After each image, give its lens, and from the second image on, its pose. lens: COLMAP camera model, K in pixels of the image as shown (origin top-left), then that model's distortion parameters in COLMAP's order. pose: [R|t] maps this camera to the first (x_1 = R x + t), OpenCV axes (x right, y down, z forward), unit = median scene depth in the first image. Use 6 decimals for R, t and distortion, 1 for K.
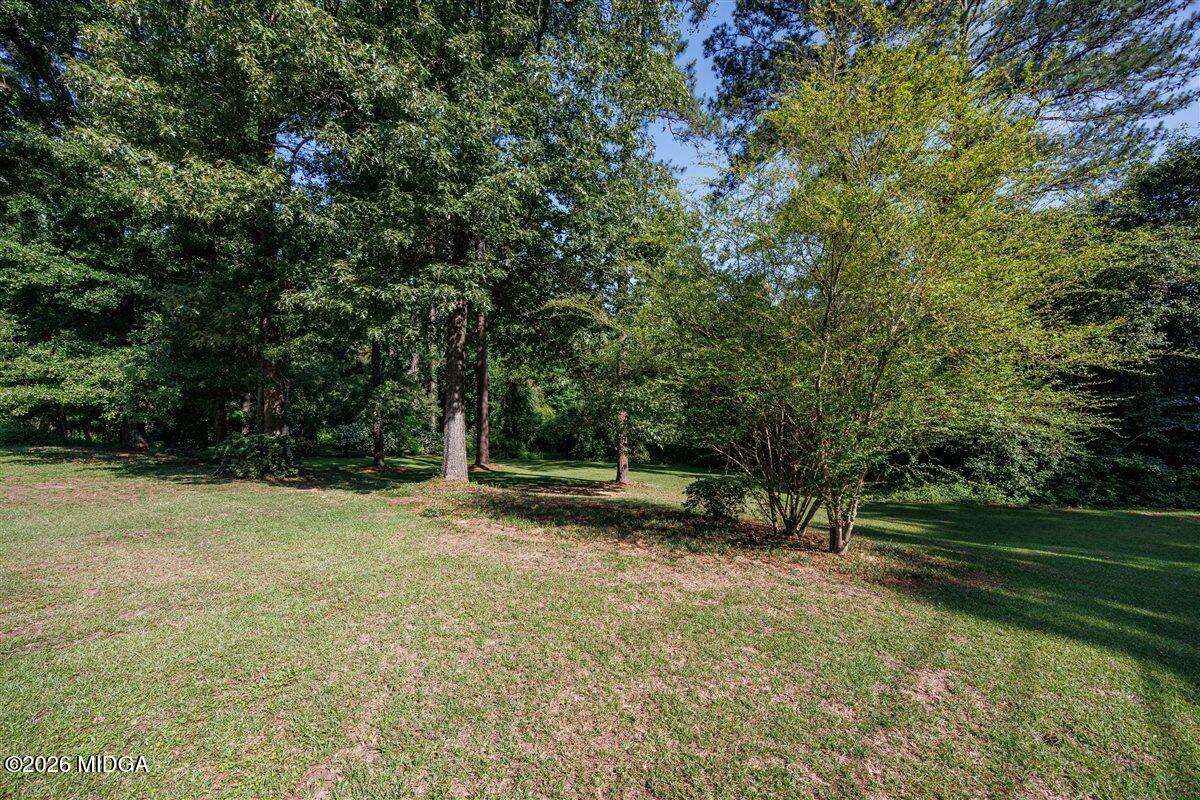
lens RADIAL K [[461.3, 0, 597.1], [0, 461.3, 402.8], [0, 0, 1]] dist [0.000168, 0.000050]
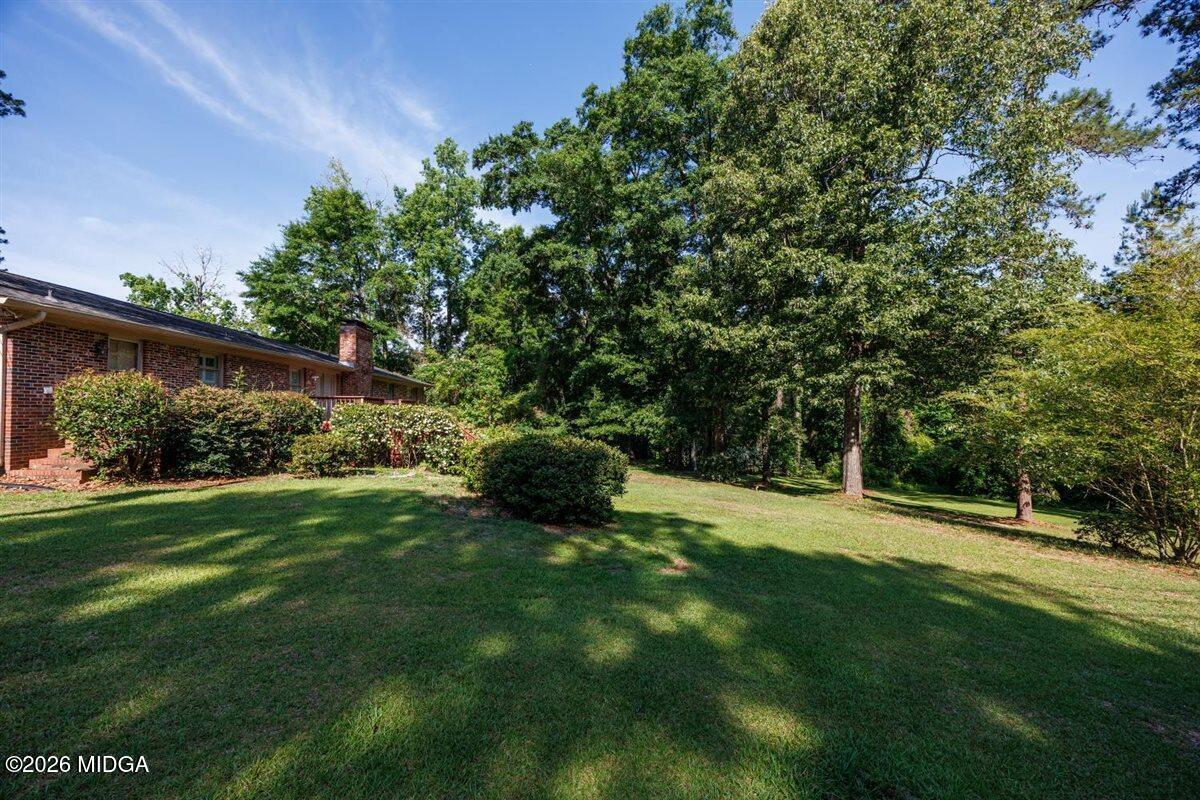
lens RADIAL K [[461.3, 0, 597.1], [0, 461.3, 402.8], [0, 0, 1]] dist [0.000168, 0.000050]
pose [[0.755737, -0.021930, -0.654508, 0.011583], [-0.009762, 0.998951, -0.044742, -0.019759], [0.654802, 0.040202, 0.754730, -0.269240]]
